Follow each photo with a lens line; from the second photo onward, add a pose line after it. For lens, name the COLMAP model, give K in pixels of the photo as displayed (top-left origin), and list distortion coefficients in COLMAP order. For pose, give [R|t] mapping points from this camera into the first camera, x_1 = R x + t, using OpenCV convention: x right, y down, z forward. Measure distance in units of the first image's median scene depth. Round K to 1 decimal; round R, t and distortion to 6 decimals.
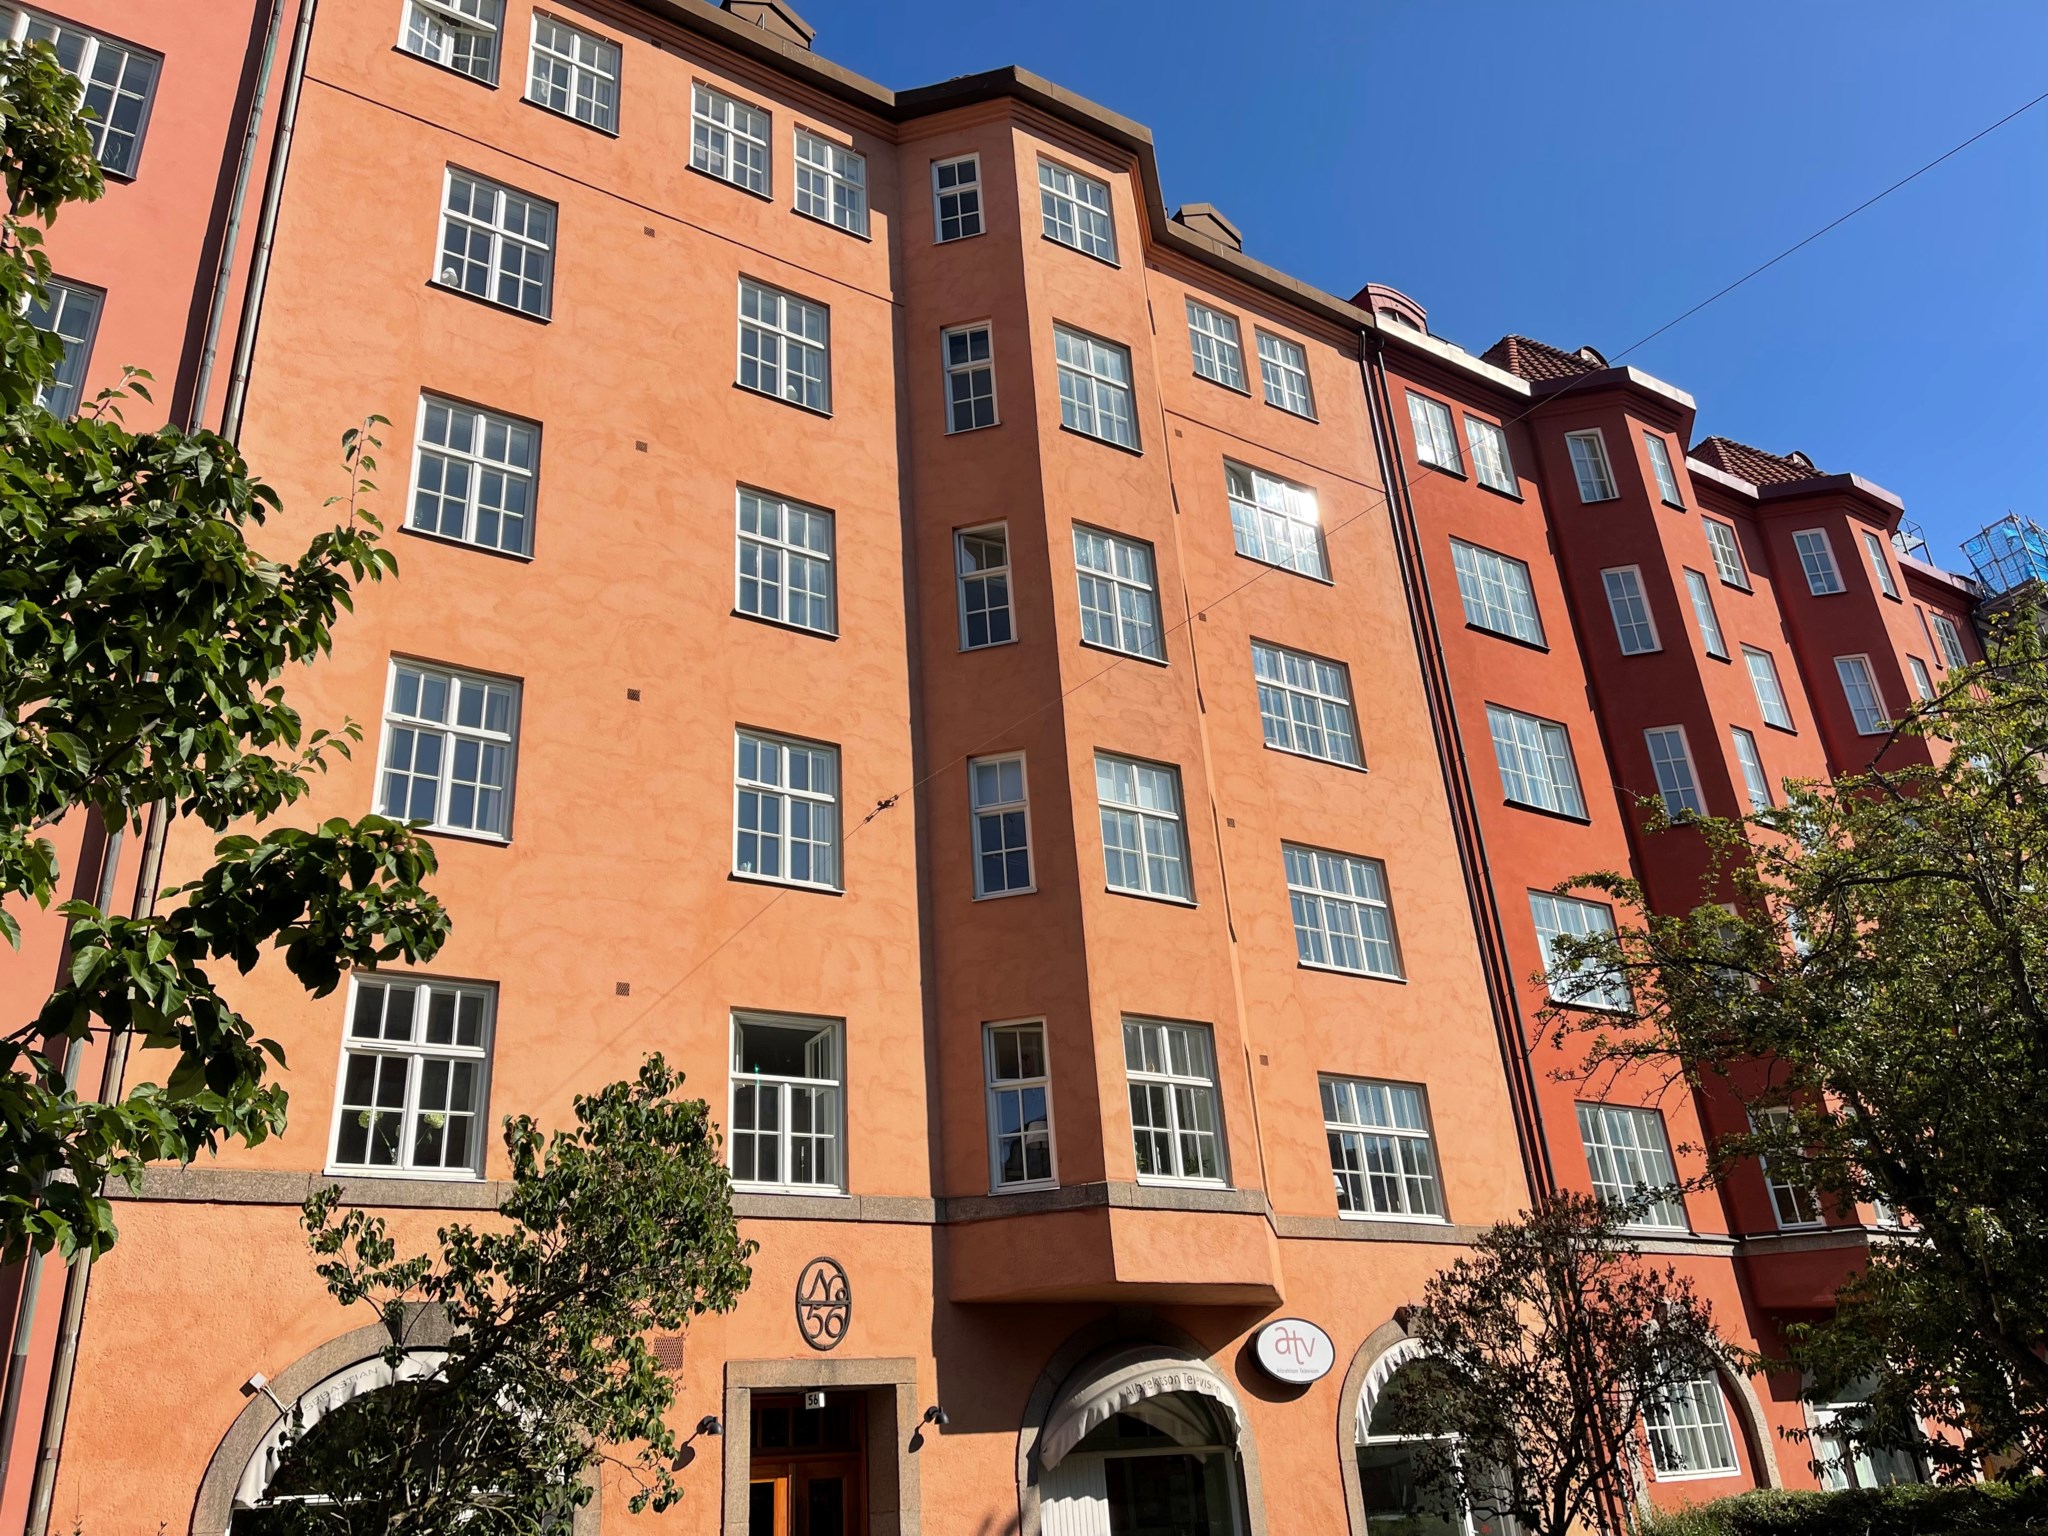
lens RADIAL K [[1532.5, 0, 1039.7], [0, 1532.5, 776.8], [0, 0, 1]] dist [0.041114, -0.023491]
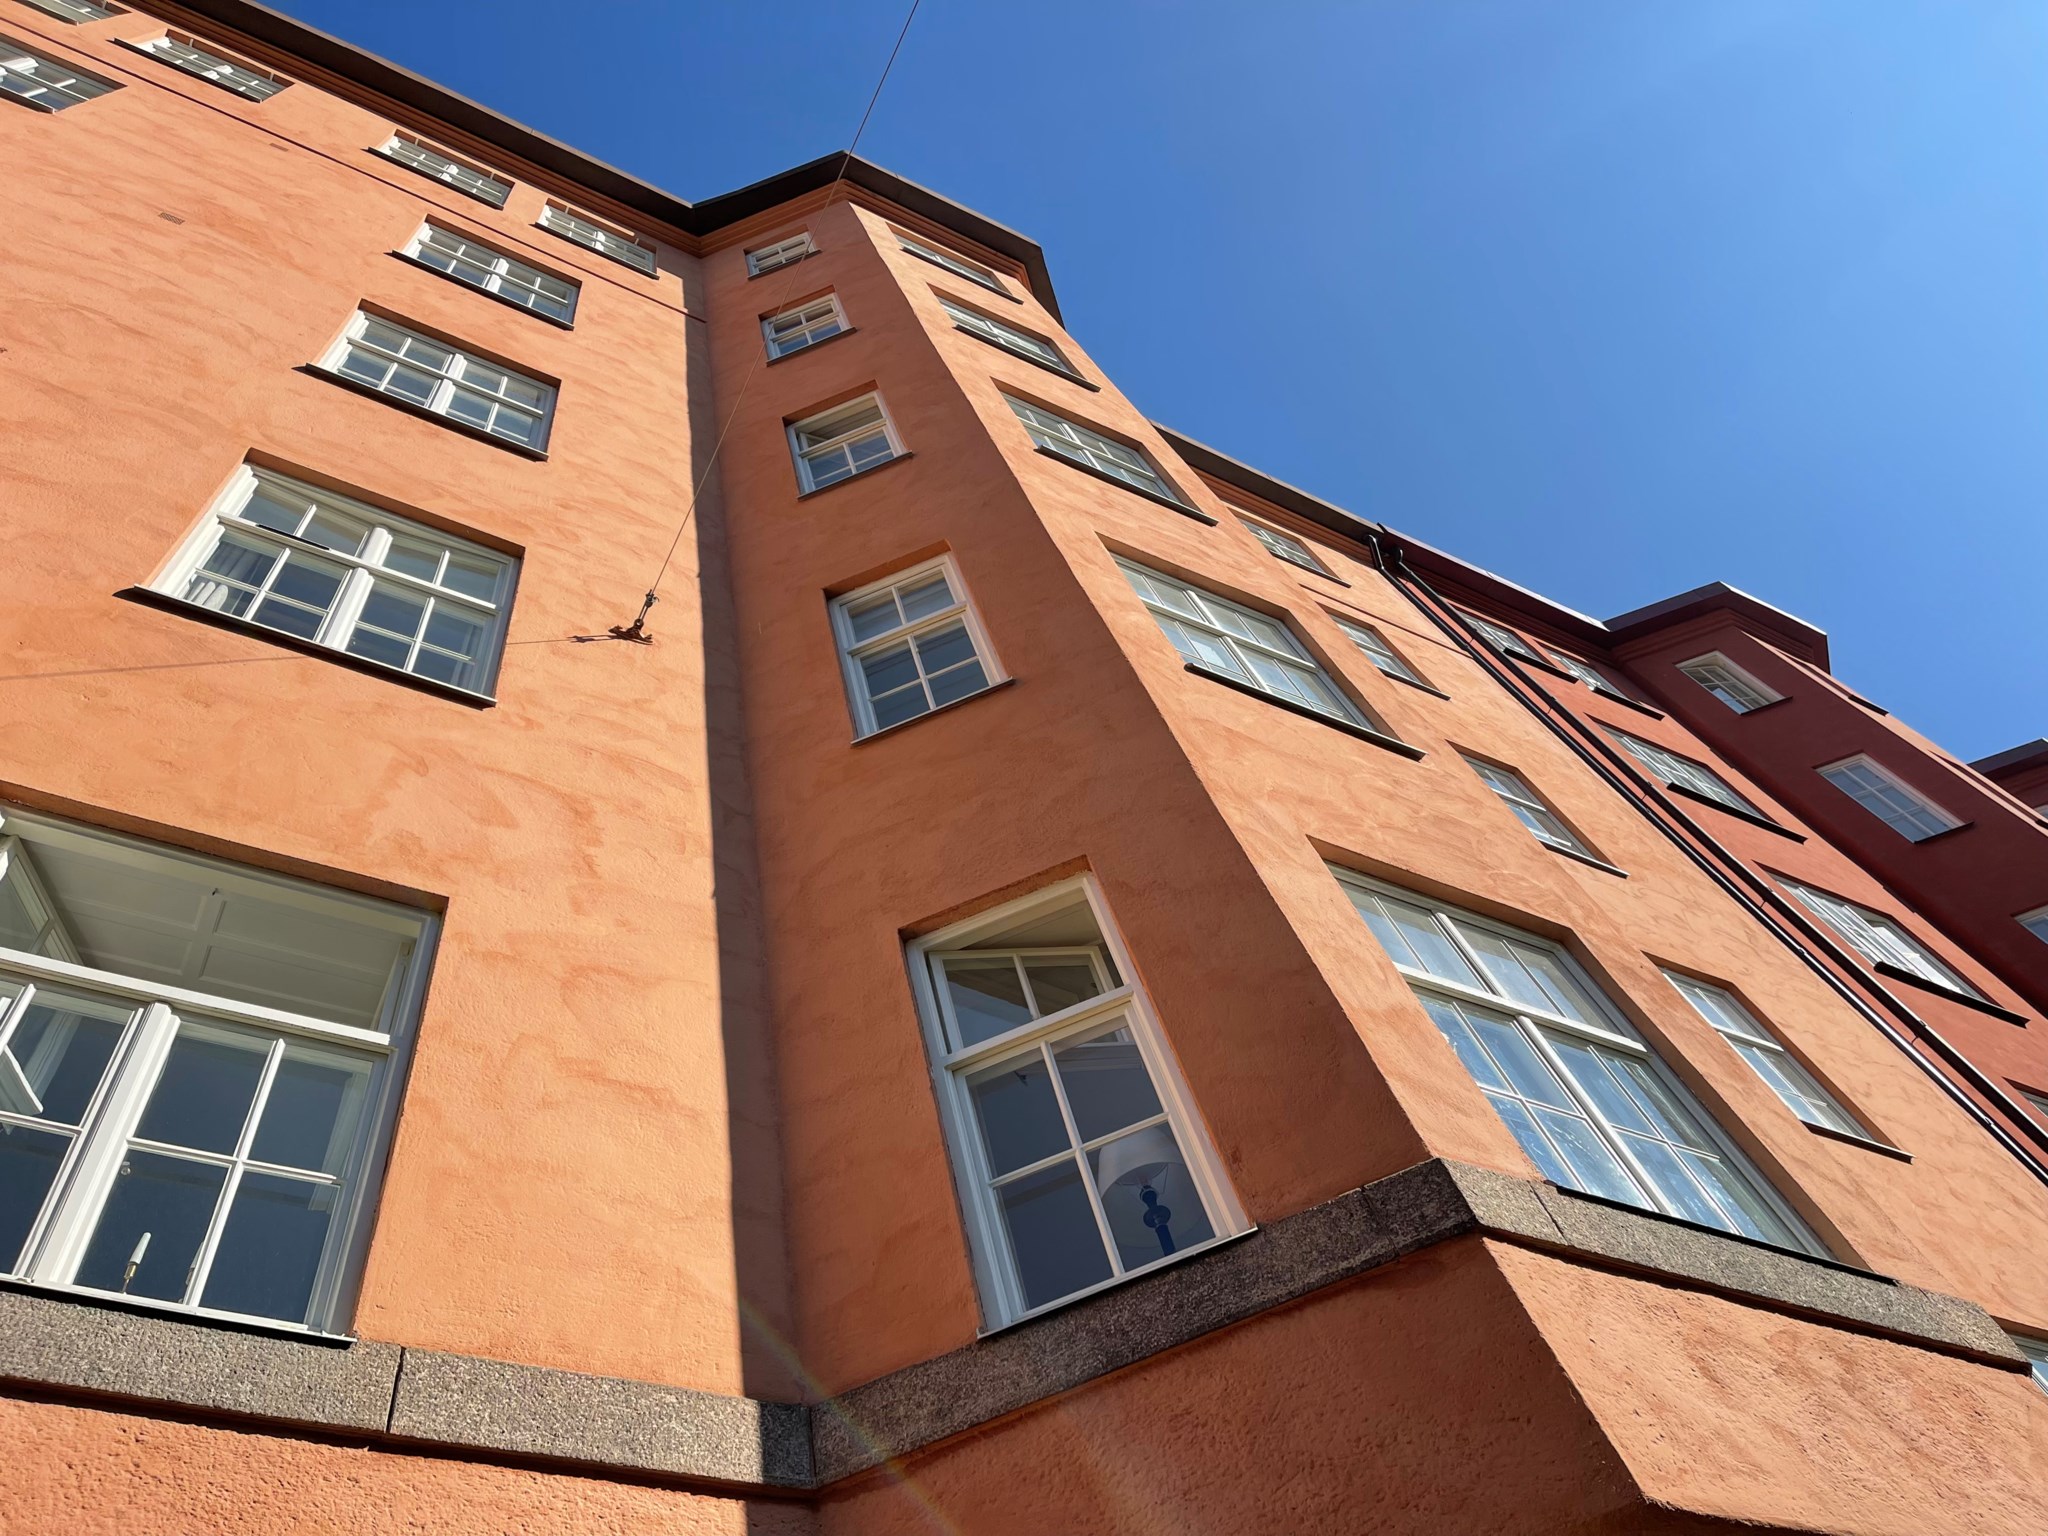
lens RADIAL K [[1532.5, 0, 1032.6], [0, 1532.5, 761.8], [0, 0, 1]] dist [0.041114, -0.023491]
pose [[0.986163, -0.153492, 0.062628, -0.025046], [0.161700, 0.807346, -0.567490, 0.327723], [0.036543, 0.569765, 0.820995, 0.726064]]
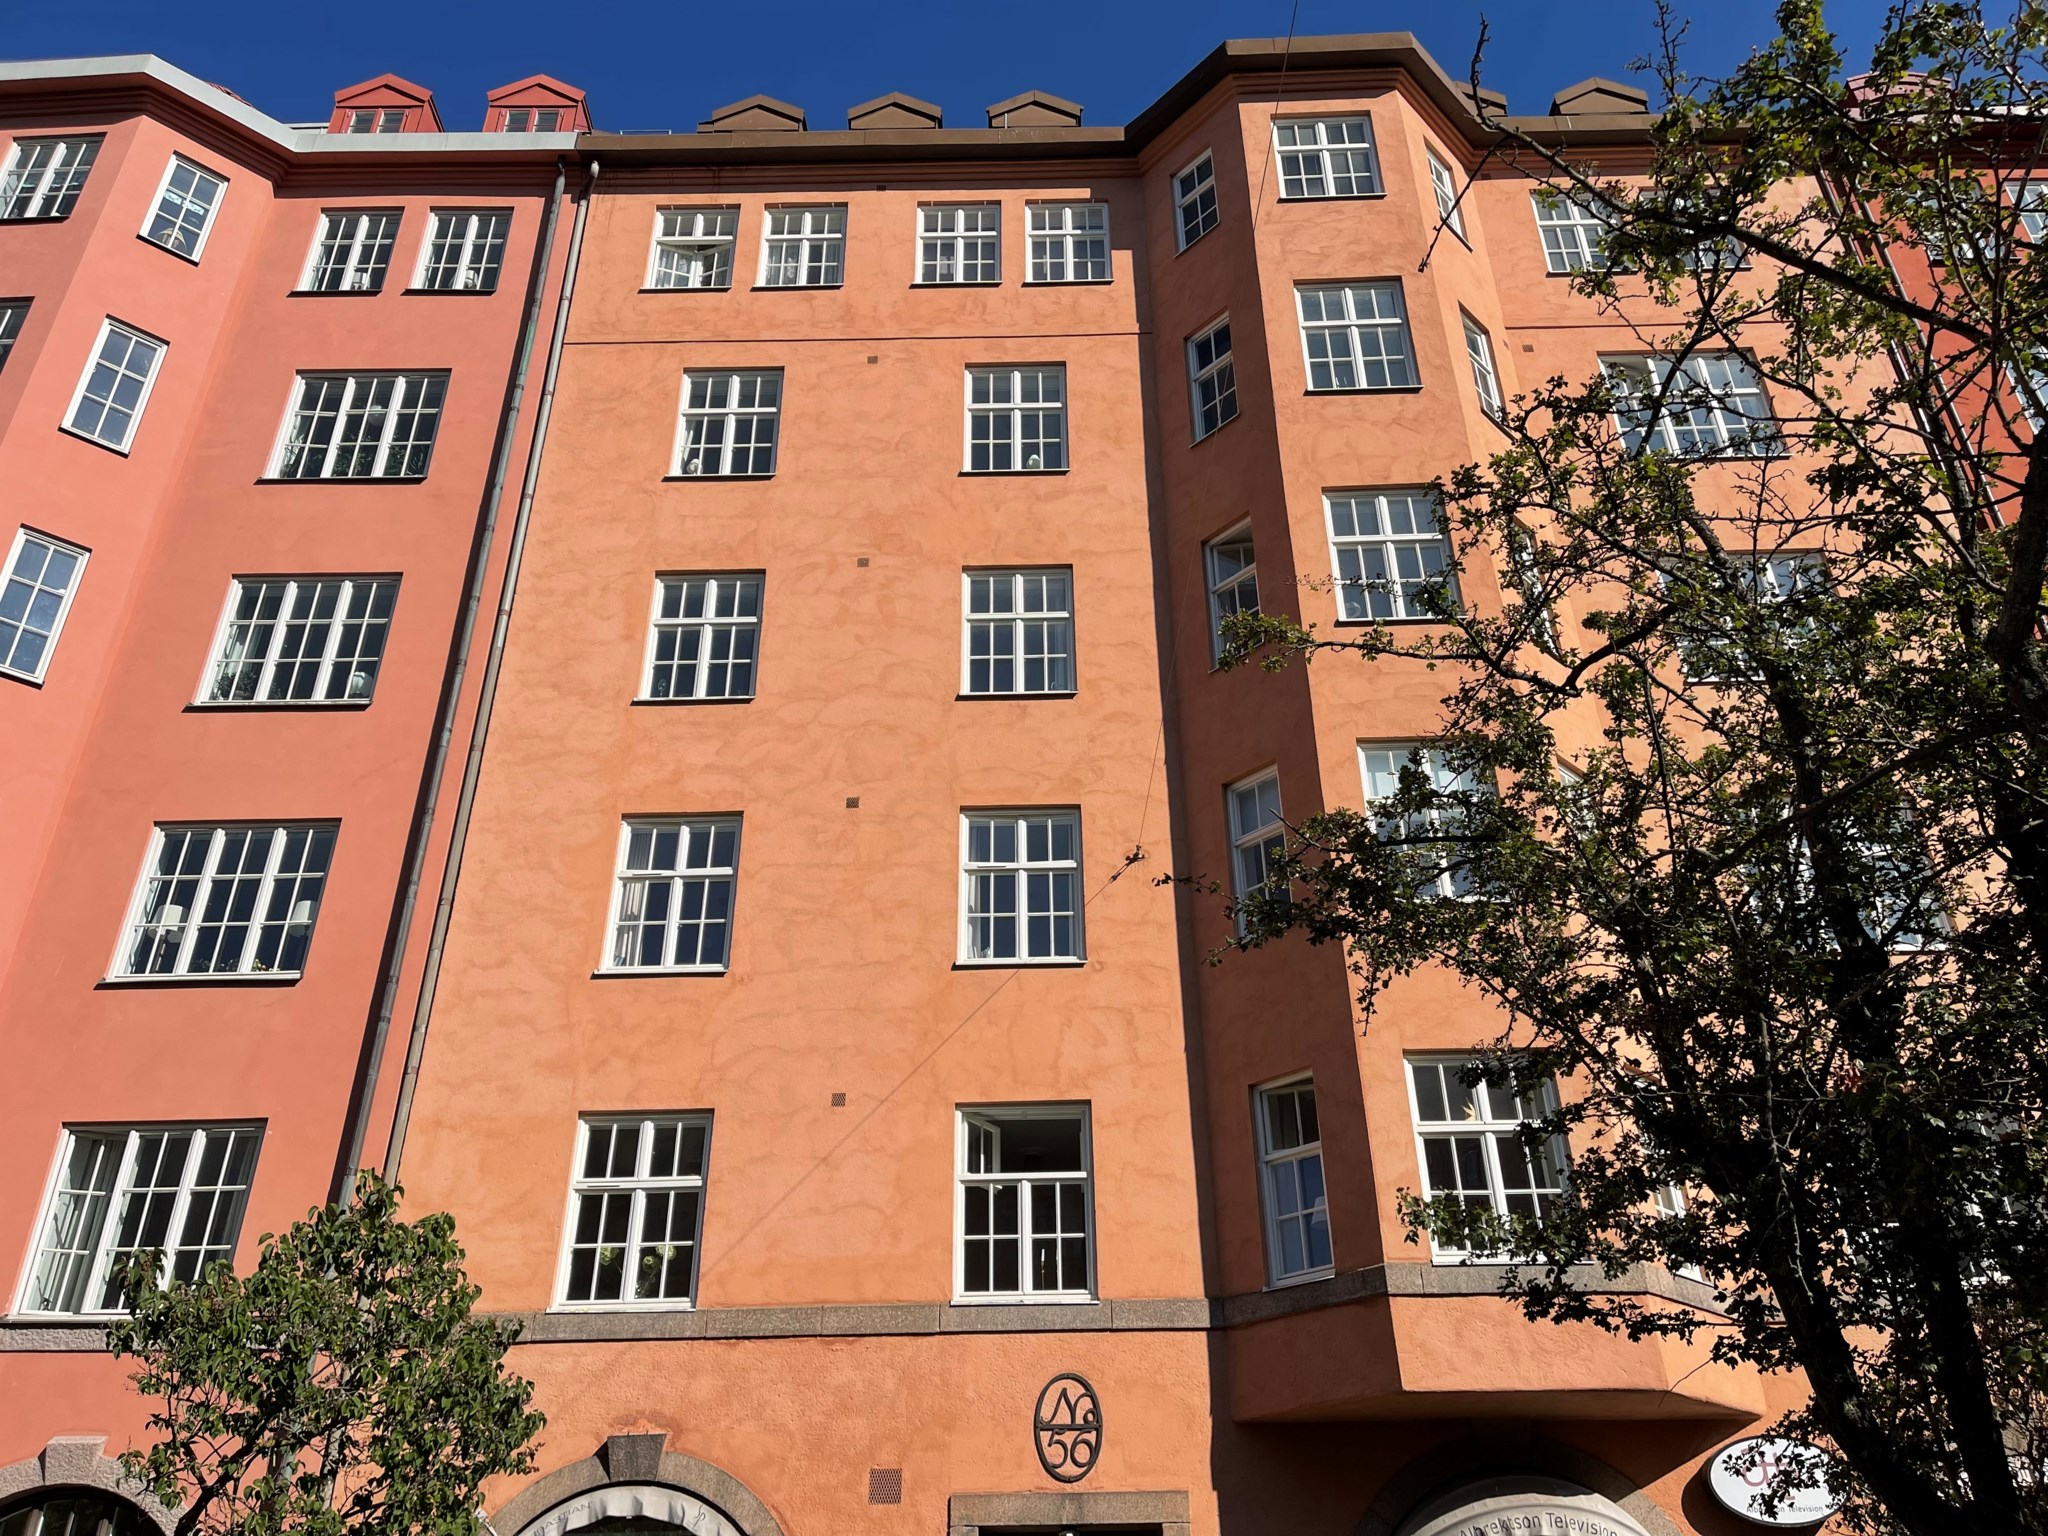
lens RADIAL K [[1532.5, 0, 1036.9], [0, 1532.5, 772.0], [0, 0, 1]] dist [0.041114, -0.023491]
pose [[0.833760, -0.233289, -0.500421, 0.339803], [0.198613, 0.972404, -0.122409, 0.073031], [0.515168, 0.002670, 0.857085, 0.208379]]
